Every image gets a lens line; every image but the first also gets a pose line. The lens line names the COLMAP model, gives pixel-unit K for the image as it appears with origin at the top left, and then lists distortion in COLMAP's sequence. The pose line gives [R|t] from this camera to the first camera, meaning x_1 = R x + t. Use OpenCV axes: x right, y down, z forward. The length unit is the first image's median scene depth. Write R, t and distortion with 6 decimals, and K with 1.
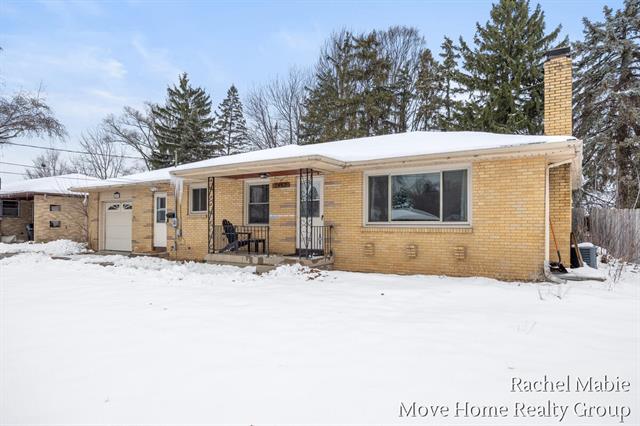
lens RADIAL K [[379.3, 0, 320.0], [0, 379.3, 213.0], [0, 0, 1]] dist [-0.004609, -0.000360]
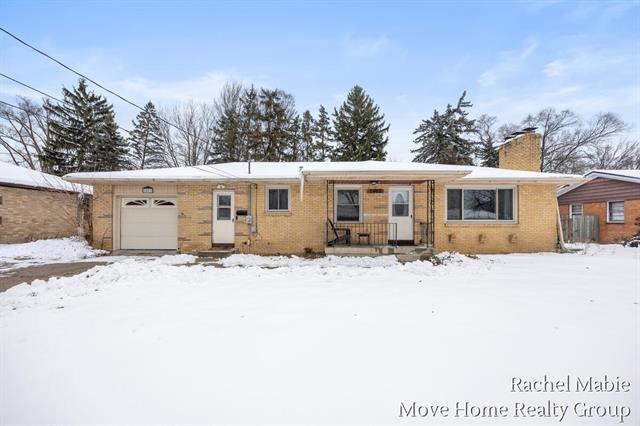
lens RADIAL K [[241.8, 0, 320.0], [0, 241.8, 213.0], [0, 0, 1]] dist [0.001158, 0.000102]
pose [[0.857625, 0.016445, 0.514013, -0.542477], [-0.015915, 0.999859, -0.005436, 0.006797], [-0.514029, -0.003519, 0.857765, 0.312300]]
